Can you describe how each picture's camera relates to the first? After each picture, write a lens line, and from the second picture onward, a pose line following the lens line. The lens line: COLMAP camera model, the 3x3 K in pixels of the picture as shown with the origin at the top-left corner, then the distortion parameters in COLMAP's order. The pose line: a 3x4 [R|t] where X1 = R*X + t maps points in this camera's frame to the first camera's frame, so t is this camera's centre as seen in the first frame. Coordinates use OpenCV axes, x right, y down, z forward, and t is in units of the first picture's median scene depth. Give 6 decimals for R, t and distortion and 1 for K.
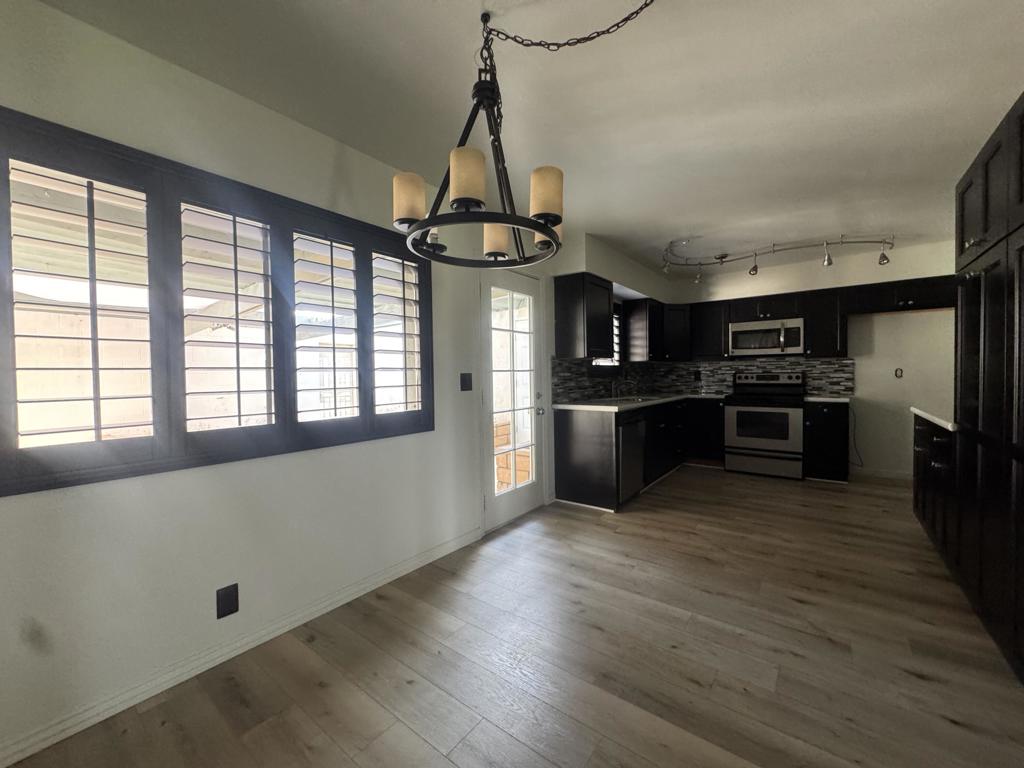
lens RADIAL K [[408.1, 0, 511.3], [0, 408.1, 382.1], [0, 0, 1]] dist [-0.002656, 0.000169]
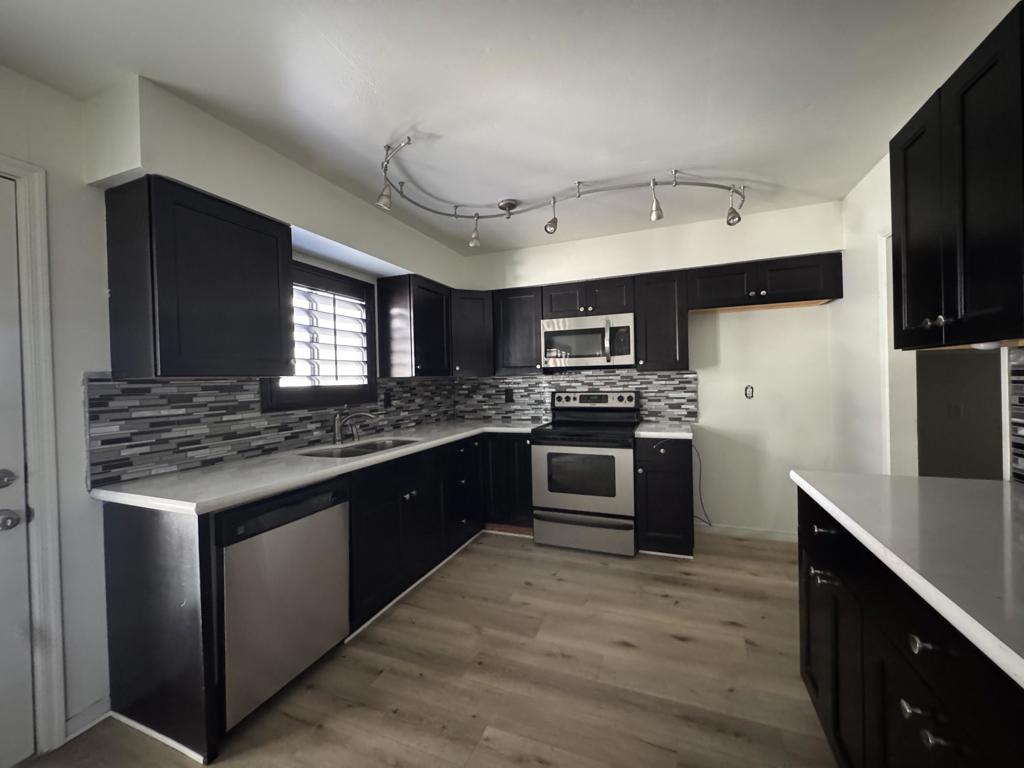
lens RADIAL K [[408.1, 0, 511.4], [0, 408.1, 383.4], [0, 0, 1]] dist [-0.002656, 0.000169]
pose [[0.963114, -0.012265, 0.268816, 0.504153], [0.015876, 0.999811, -0.011261, -0.052393], [-0.268627, 0.015113, 0.963126, 0.599048]]
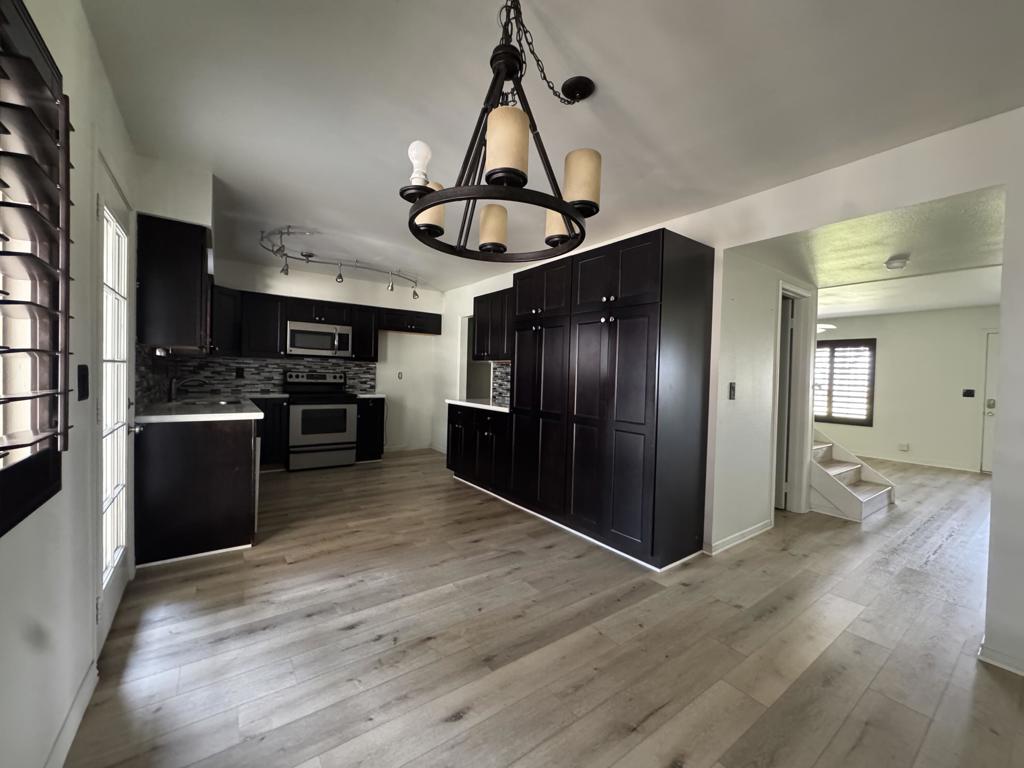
lens RADIAL K [[408.1, 0, 511.5], [0, 408.1, 381.8], [0, 0, 1]] dist [-0.002656, 0.000169]
pose [[0.285581, 0.005140, 0.958341, -0.413993], [-0.014834, 0.999890, -0.000943, -0.007651], [-0.958240, -0.013947, 0.285626, 0.336785]]
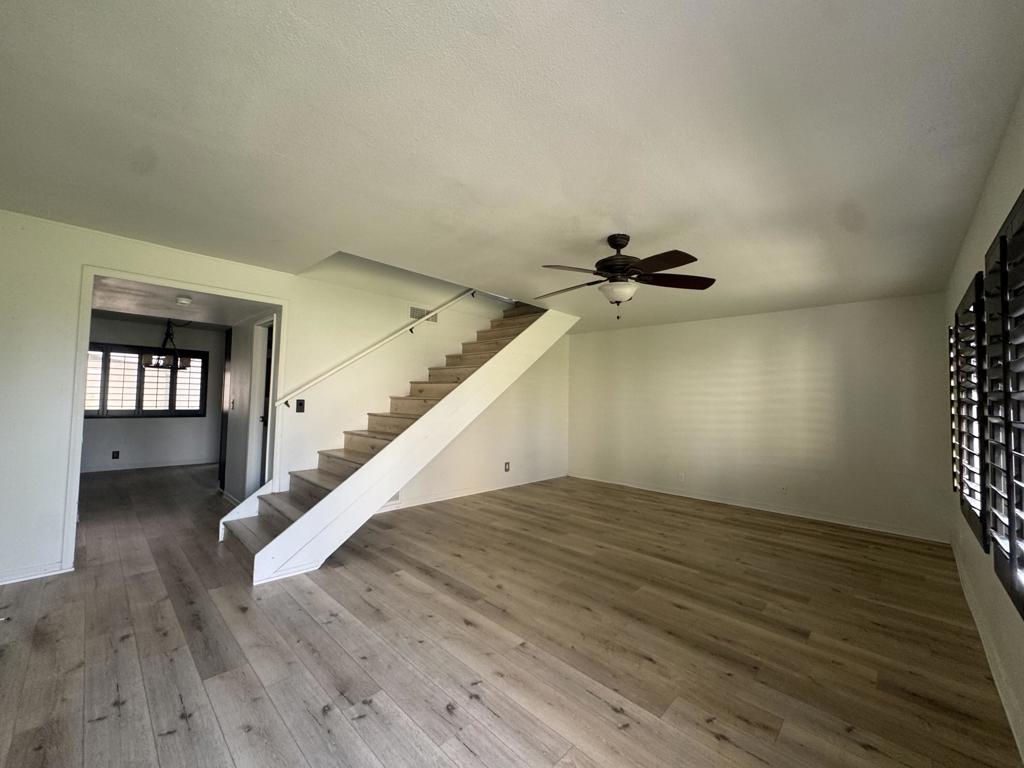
lens RADIAL K [[408.1, 0, 512.7], [0, 408.1, 383.7], [0, 0, 1]] dist [-0.002656, 0.000169]
pose [[0.993677, 0.034599, -0.106811, 1.915042], [-0.040277, 0.997862, -0.051471, -0.045123], [0.104802, 0.055448, 0.992946, -1.374827]]
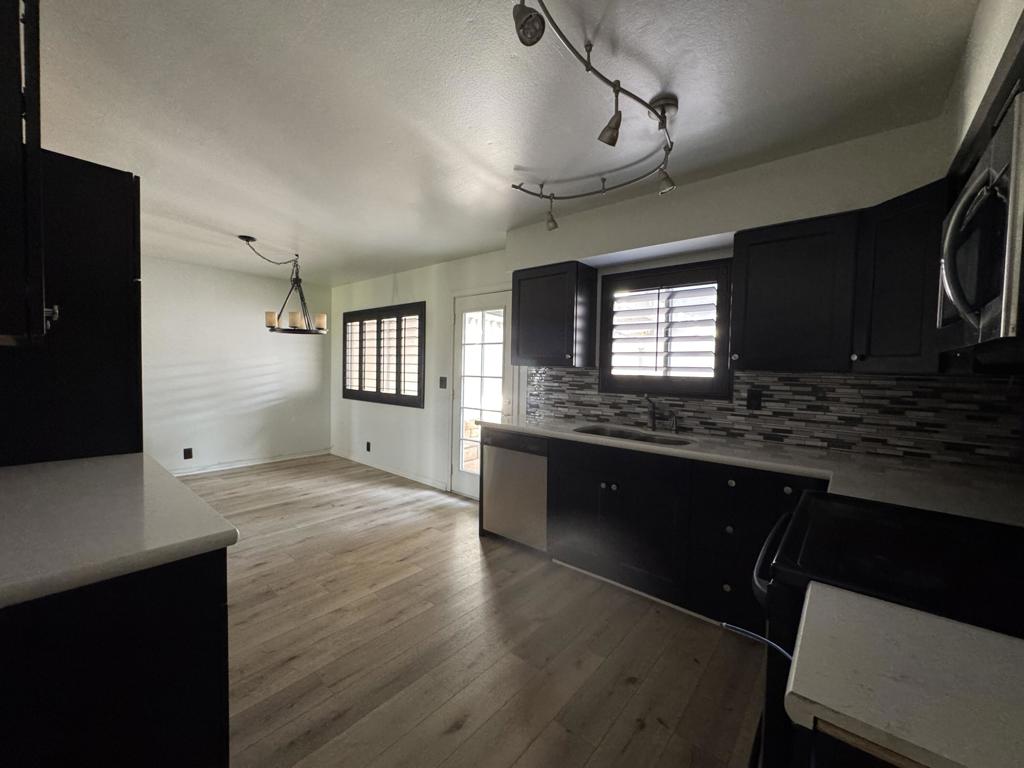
lens RADIAL K [[408.1, 0, 510.4], [0, 408.1, 382.2], [0, 0, 1]] dist [-0.002656, 0.000169]
pose [[-0.047212, 0.049840, -0.997641, 1.315119], [-0.037813, 0.997949, 0.051644, -0.084883], [0.998169, 0.040162, -0.045230, 1.249922]]
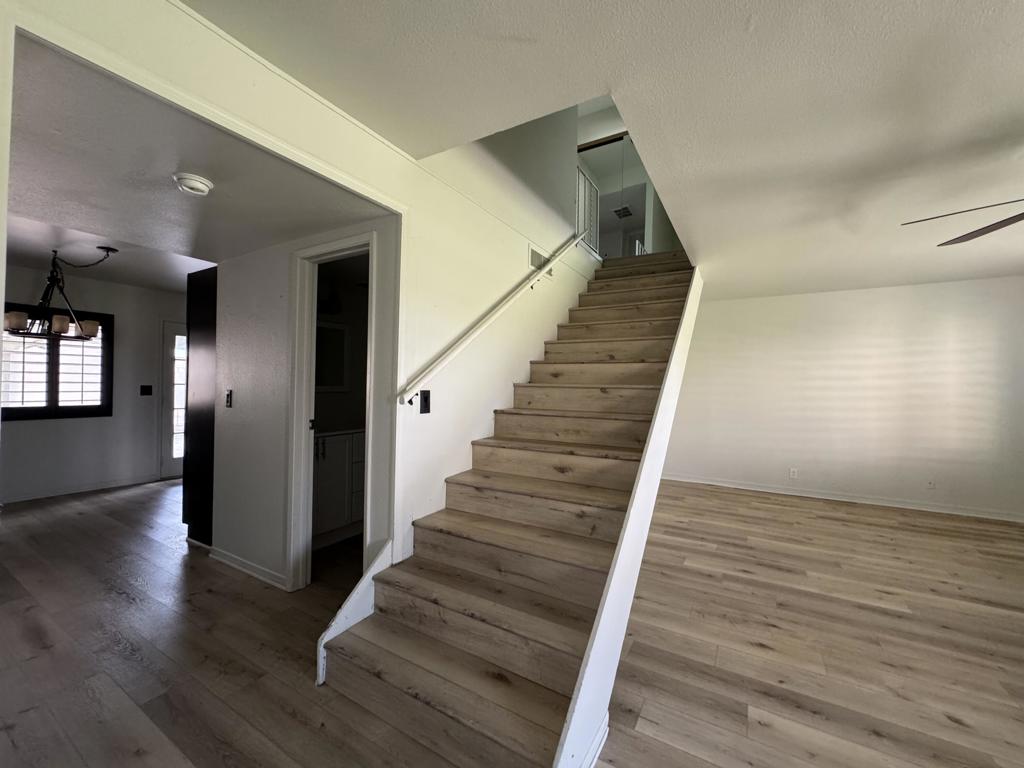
lens RADIAL K [[408.1, 0, 511.2], [0, 408.1, 383.4], [0, 0, 1]] dist [-0.002656, 0.000169]
pose [[0.991840, 0.031654, 0.123493, 1.173405], [-0.029187, 0.999338, -0.021731, -0.035903], [-0.124100, 0.017950, 0.992107, -0.896222]]
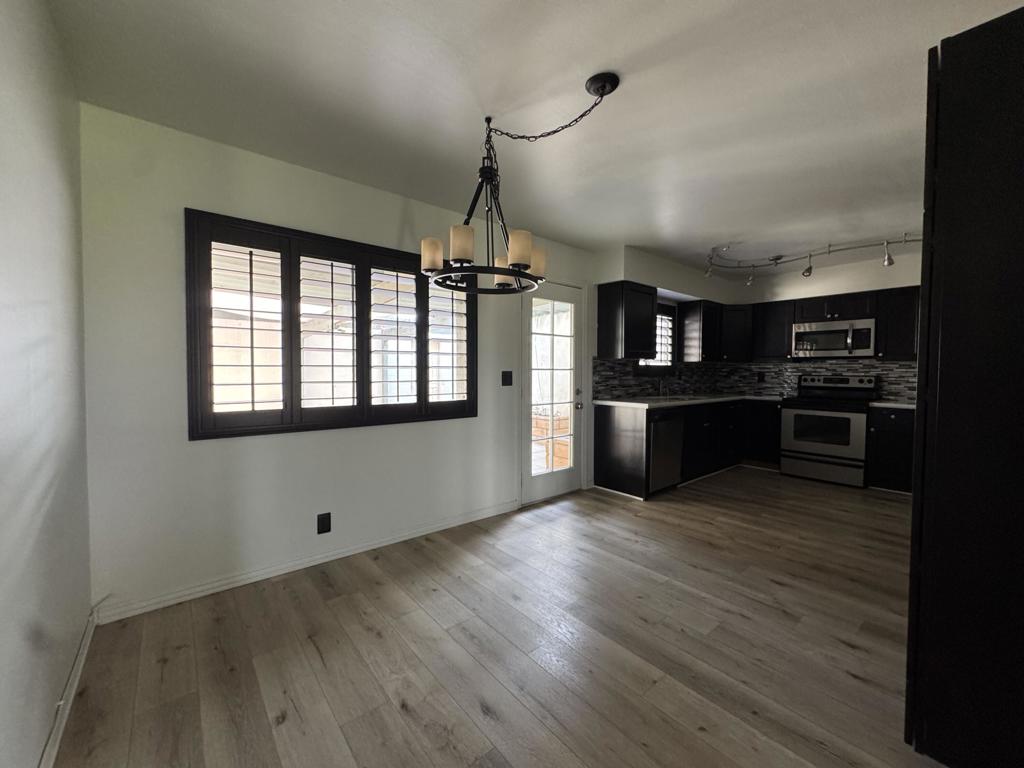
lens RADIAL K [[408.1, 0, 511.3], [0, 408.1, 382.0], [0, 0, 1]] dist [-0.002656, 0.000169]
pose [[0.975316, 0.025061, -0.219385, 0.158328], [-0.022615, 0.999651, 0.013652, -0.006137], [0.219651, -0.008353, 0.975543, -0.165153]]
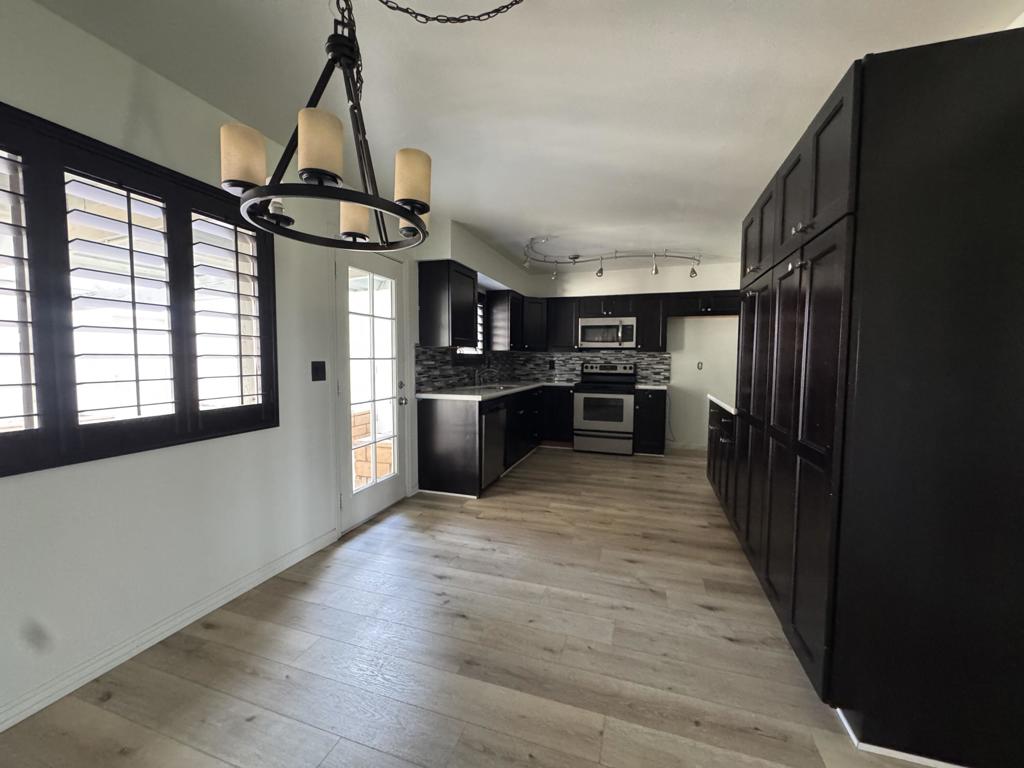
lens RADIAL K [[408.1, 0, 510.7], [0, 408.1, 381.9], [0, 0, 1]] dist [-0.002656, 0.000169]
pose [[0.945623, 0.000881, 0.325263, -0.002439], [-0.012822, 0.999320, 0.034569, -0.012196], [-0.325012, -0.036860, 0.944991, 0.010665]]
